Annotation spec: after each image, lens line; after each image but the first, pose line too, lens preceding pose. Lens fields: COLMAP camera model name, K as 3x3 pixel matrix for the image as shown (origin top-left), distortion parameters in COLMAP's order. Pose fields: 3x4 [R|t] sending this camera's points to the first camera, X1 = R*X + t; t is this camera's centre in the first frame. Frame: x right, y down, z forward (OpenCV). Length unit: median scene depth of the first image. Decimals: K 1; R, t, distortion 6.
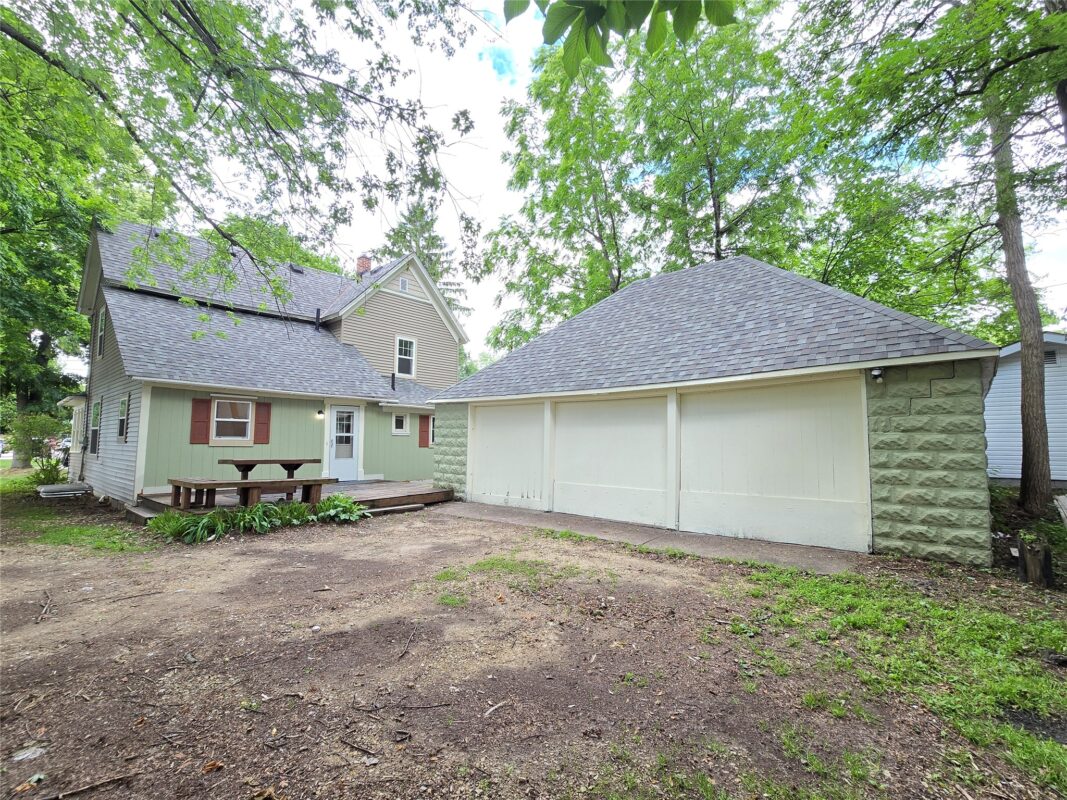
lens RADIAL K [[488.7, 0, 530.5], [0, 488.7, 399.1], [0, 0, 1]] dist [-0.003521, -0.000007]
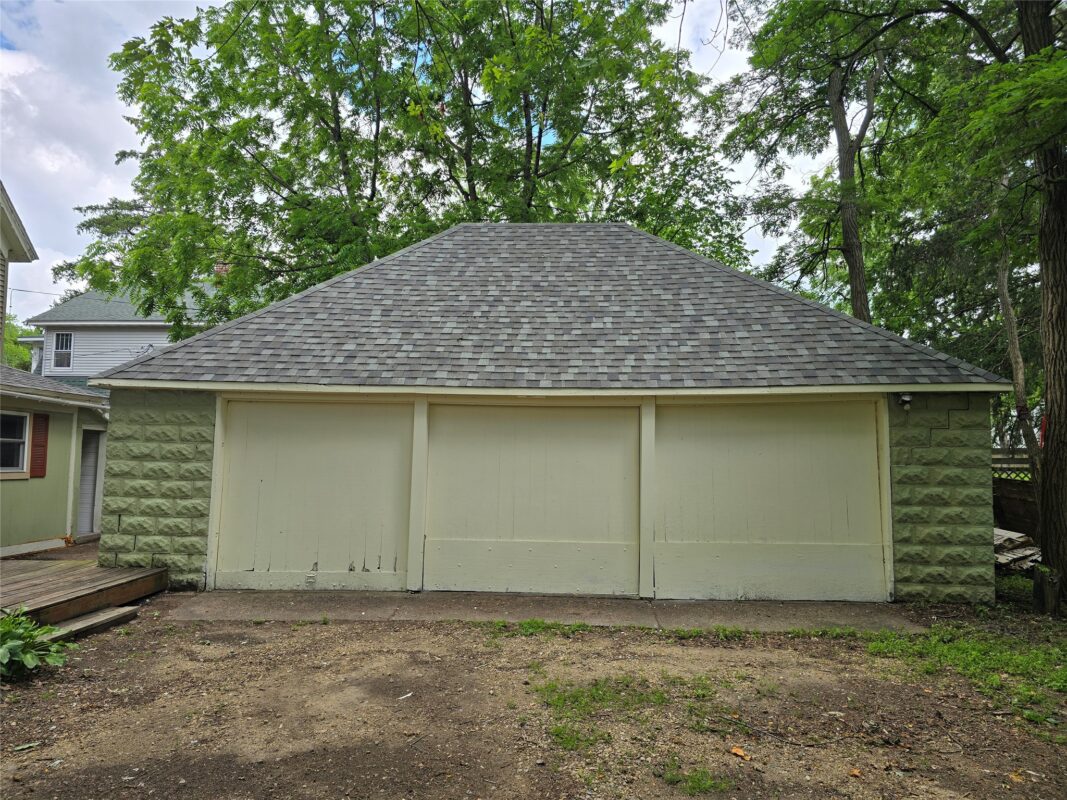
lens RADIAL K [[716.5, 0, 528.9], [0, 716.5, 406.5], [0, 0, 1]] dist [0.058404, -0.049458]
pose [[0.770264, 0.056384, 0.635227, -0.374271], [-0.063114, 0.997934, -0.012048, 0.011515], [-0.634594, -0.030811, 0.772231, 0.233548]]
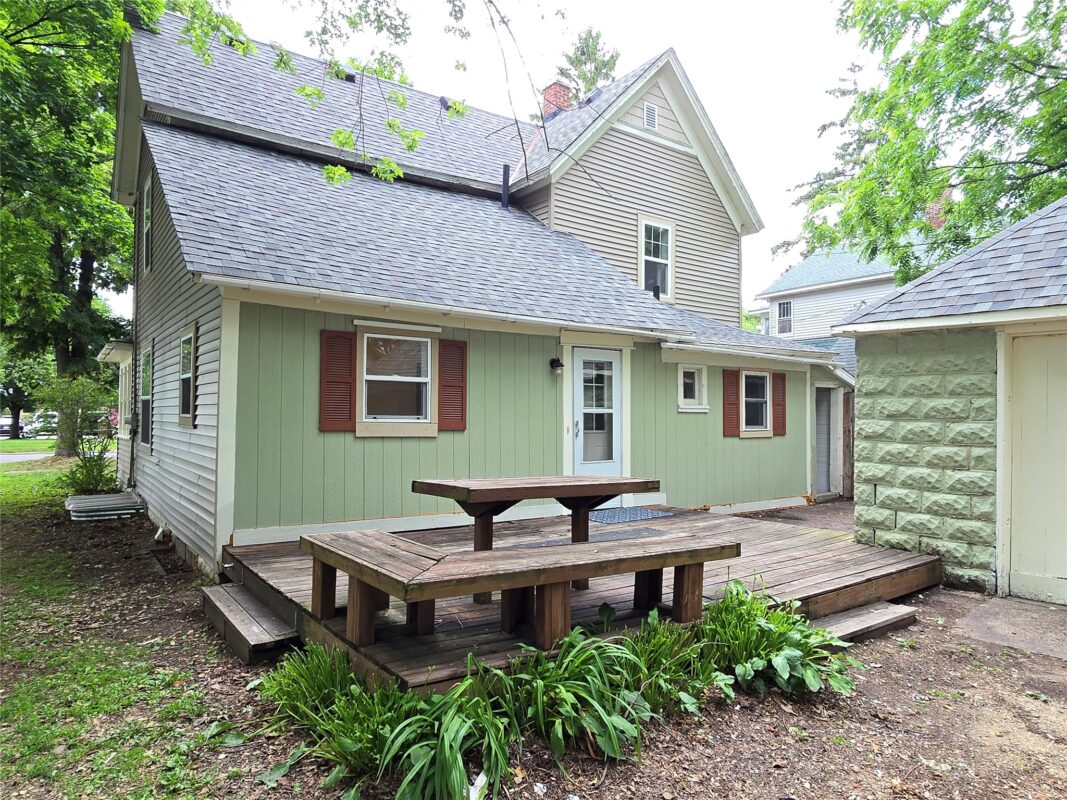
lens RADIAL K [[679.3, 0, 533.5], [0, 679.3, 400.0], [0, 0, 1]] dist [0.000347, -0.002238]
pose [[0.973964, -0.000557, -0.226701, -0.372380], [0.014753, 0.998033, 0.060929, 0.027966], [0.226221, -0.062688, 0.972057, 0.449927]]
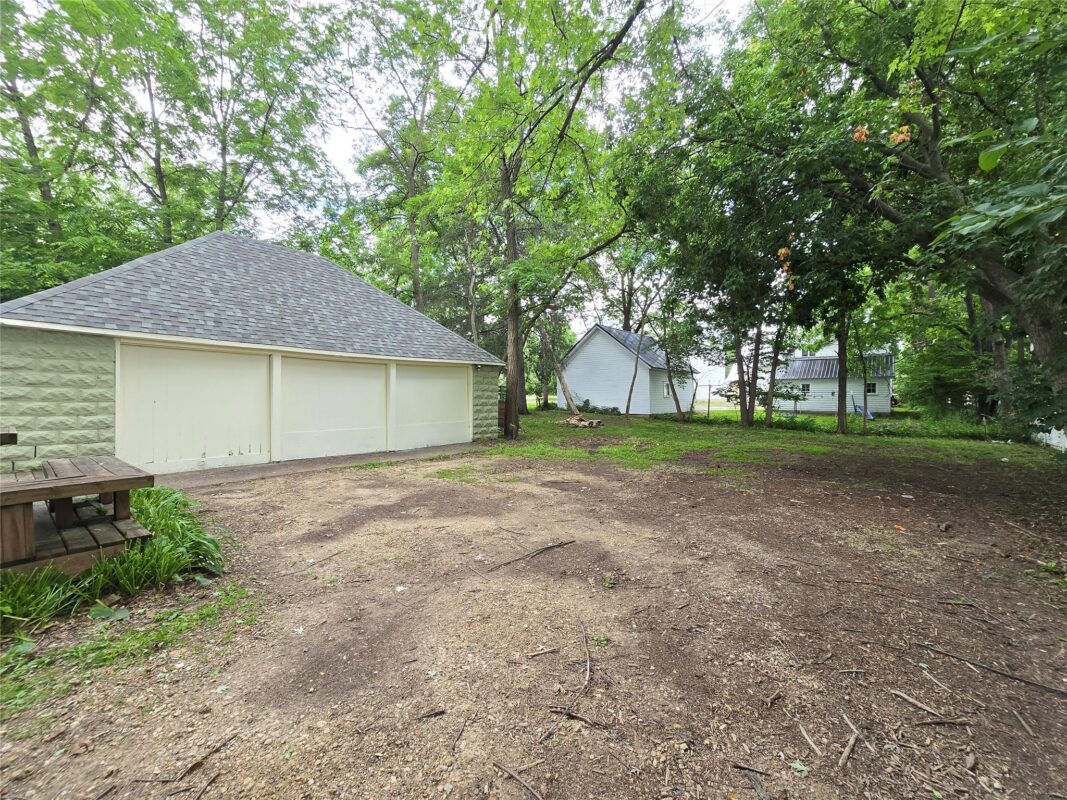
lens RADIAL K [[436.7, 0, 529.4], [0, 436.7, 397.8], [0, 0, 1]] dist [-0.001527, 0.000098]
pose [[-0.036389, -0.000526, 0.999338, -0.811495], [-0.083830, 0.996477, -0.002528, 0.047642], [-0.995815, -0.083867, -0.036305, 0.462009]]
